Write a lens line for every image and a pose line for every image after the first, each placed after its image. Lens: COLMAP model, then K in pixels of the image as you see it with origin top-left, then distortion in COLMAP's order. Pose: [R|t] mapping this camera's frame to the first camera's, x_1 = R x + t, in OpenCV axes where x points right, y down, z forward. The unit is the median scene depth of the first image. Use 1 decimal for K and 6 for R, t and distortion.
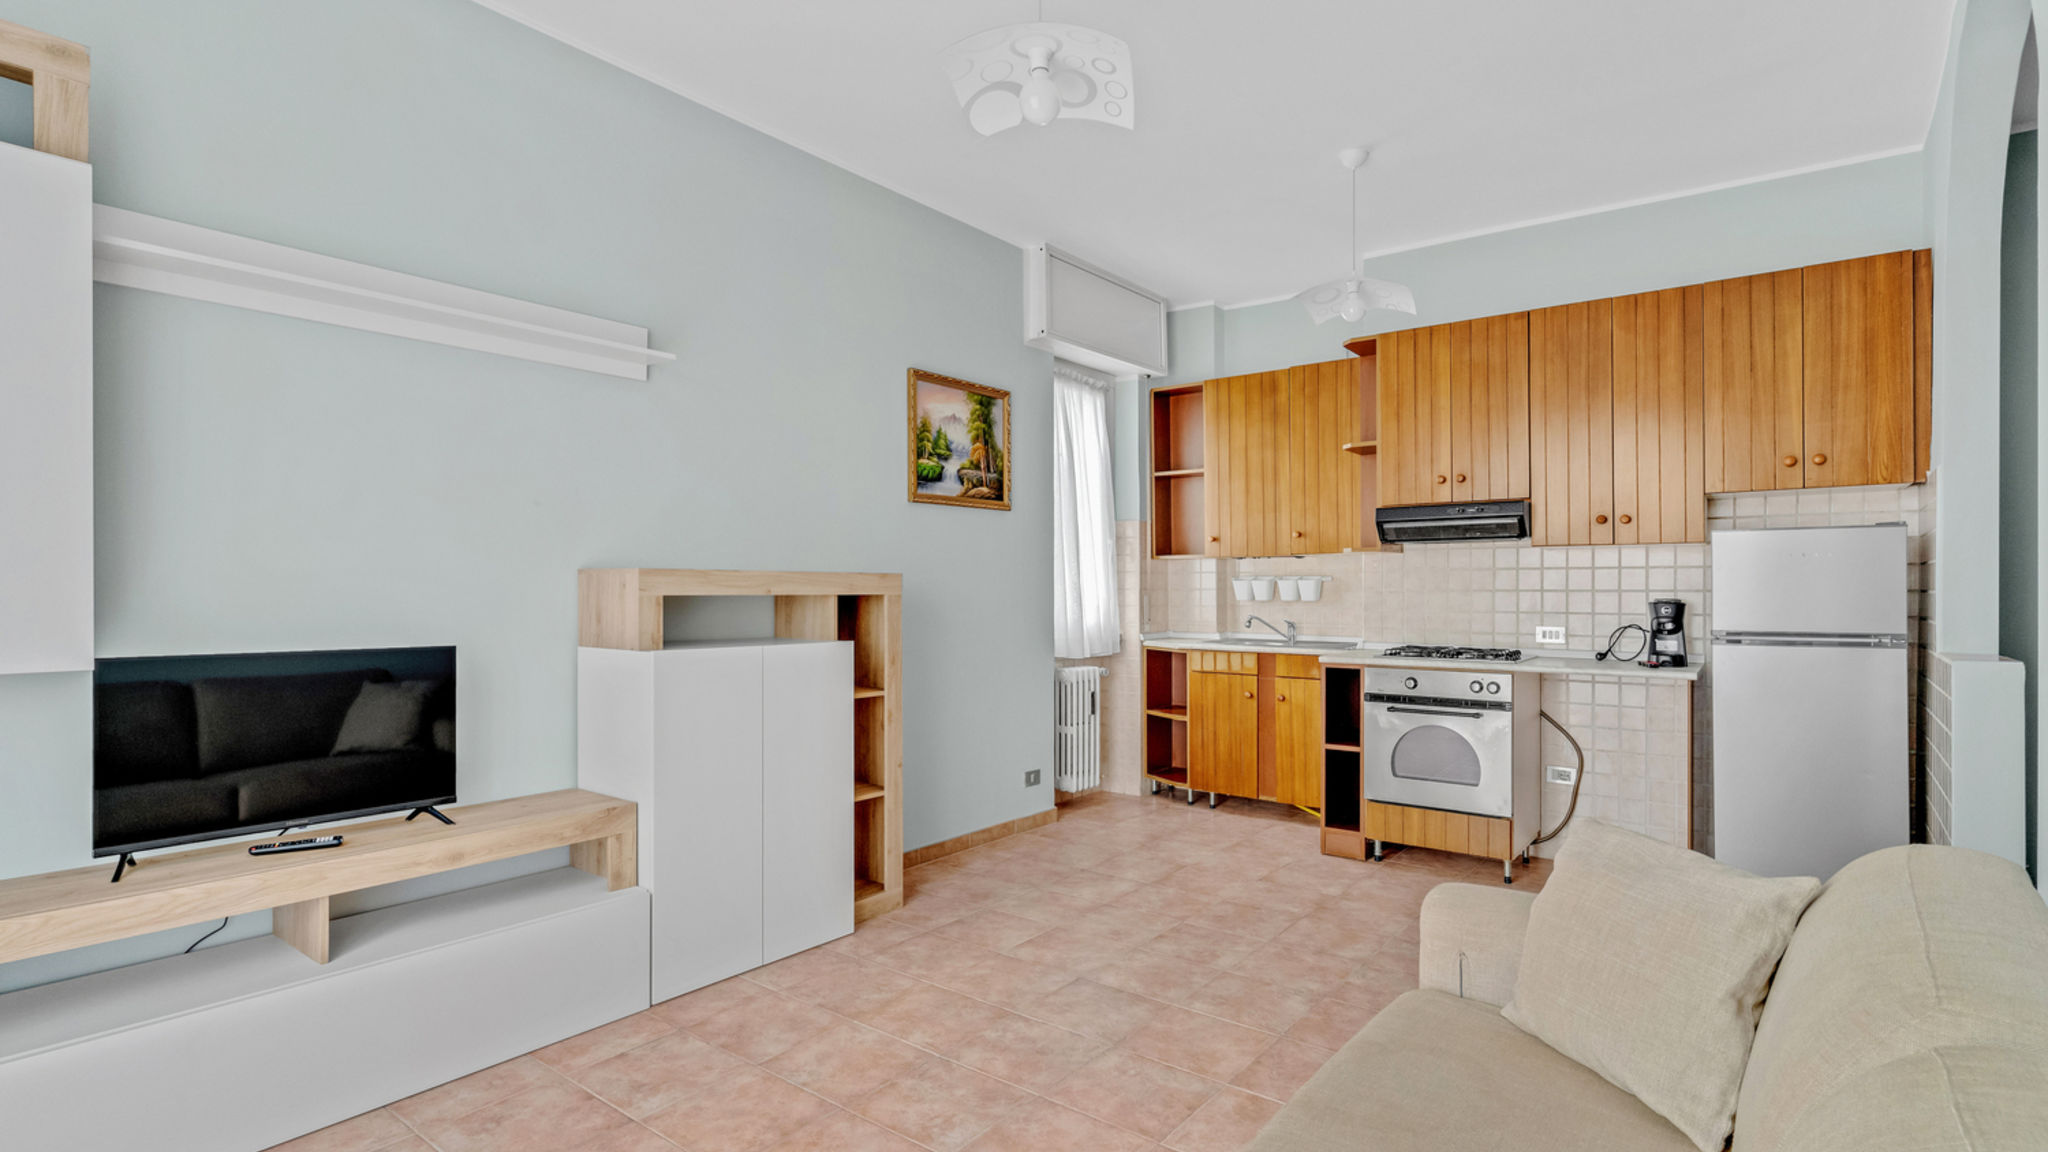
lens RADIAL K [[984.2, 0, 1025.9], [0, 984.2, 595.2], [0, 0, 1]] dist [0.003681, -0.002702]
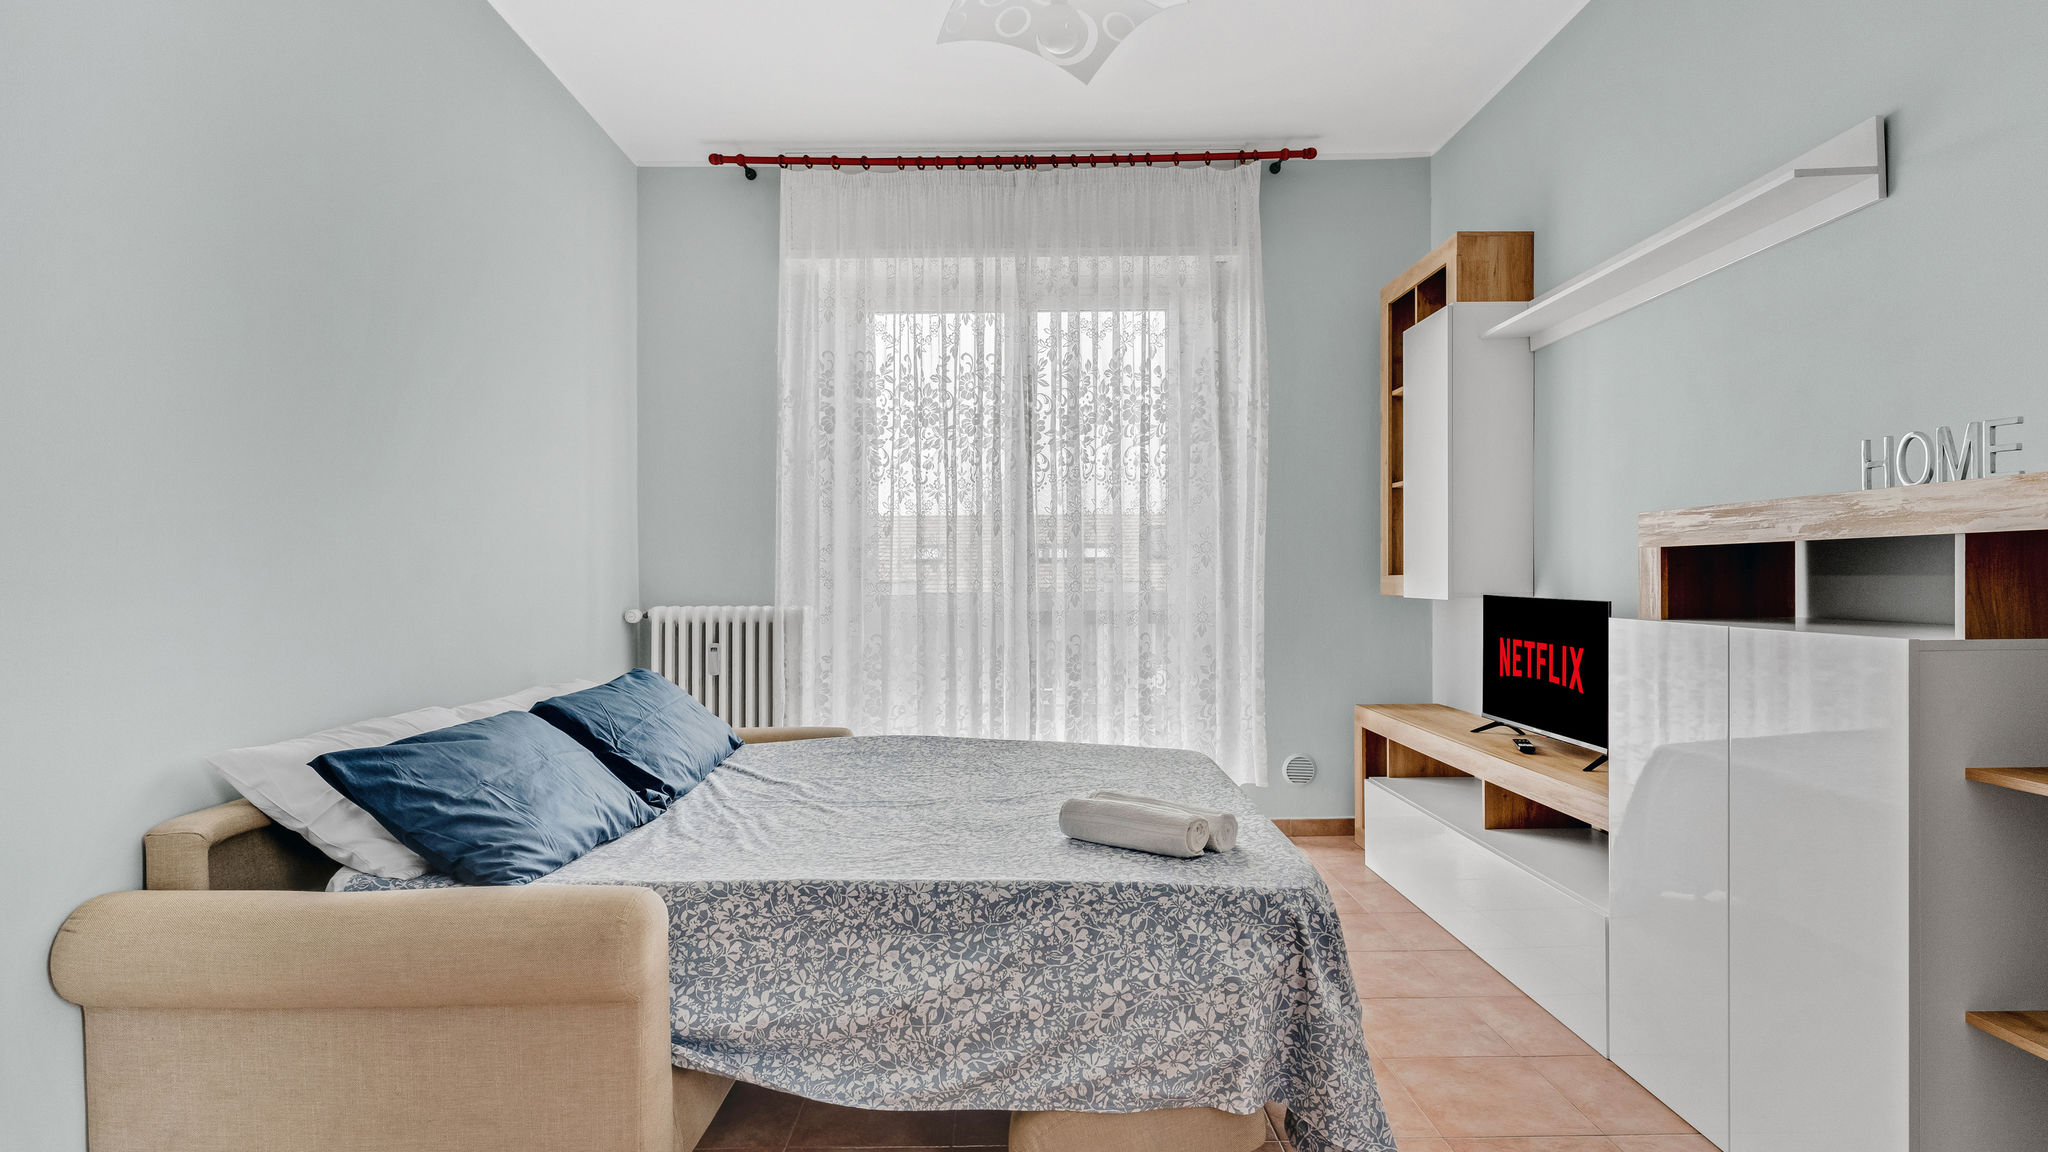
lens RADIAL K [[984.2, 0, 1028.8], [0, 984.2, 600.1], [0, 0, 1]] dist [0.003681, -0.002702]
pose [[-0.783949, 0.018742, -0.620543, 0.314176], [0.001466, 0.999597, 0.028338, 0.012098], [0.620824, 0.021306, -0.783660, 0.861169]]
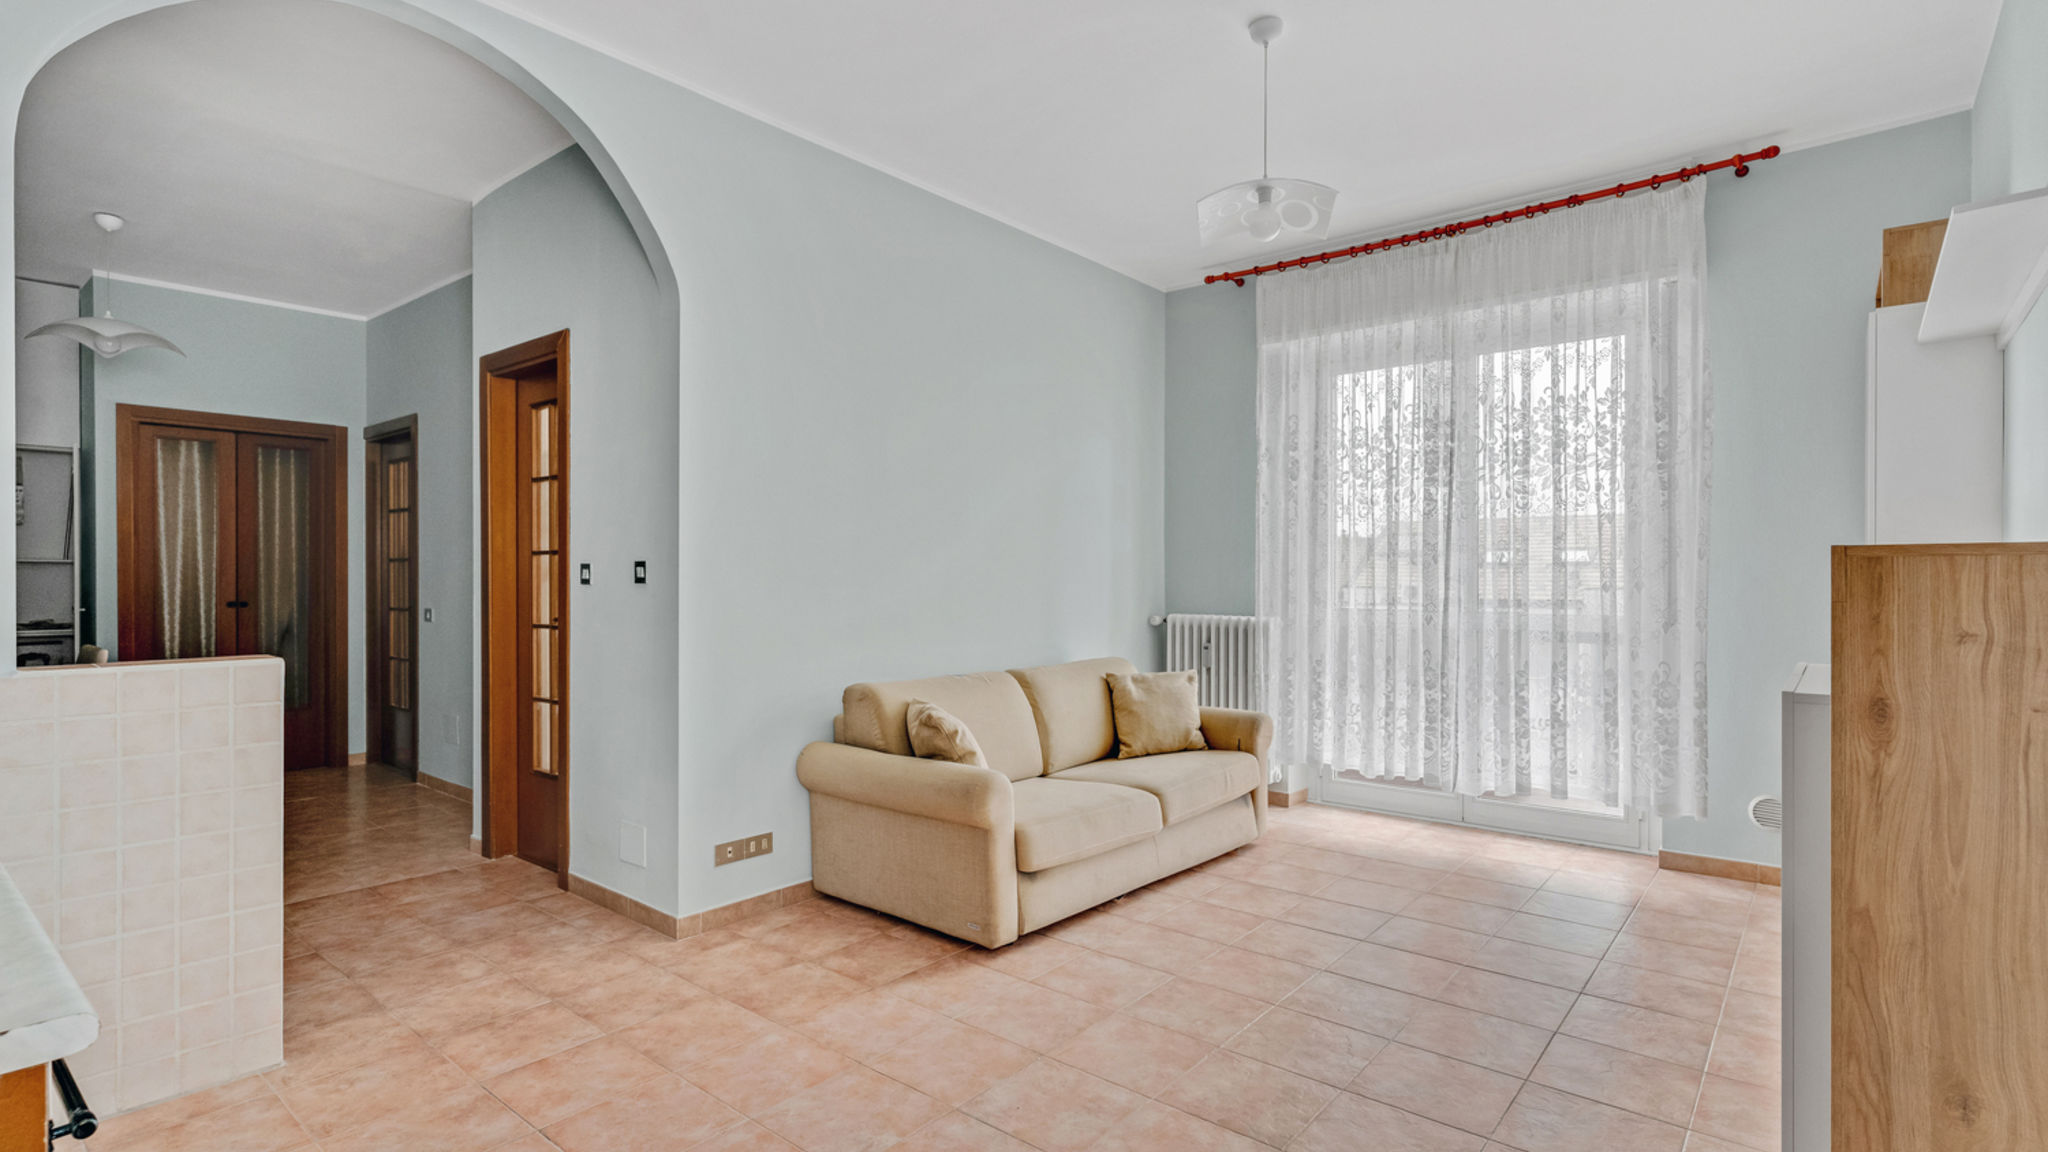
lens RADIAL K [[984.2, 0, 1041.8], [0, 984.2, 601.2], [0, 0, 1]] dist [0.003681, -0.002702]
pose [[-0.999470, -0.005155, 0.032156, 0.141169], [-0.004193, 0.999544, 0.029911, -0.009435], [-0.032296, 0.029760, -0.999035, 1.177140]]
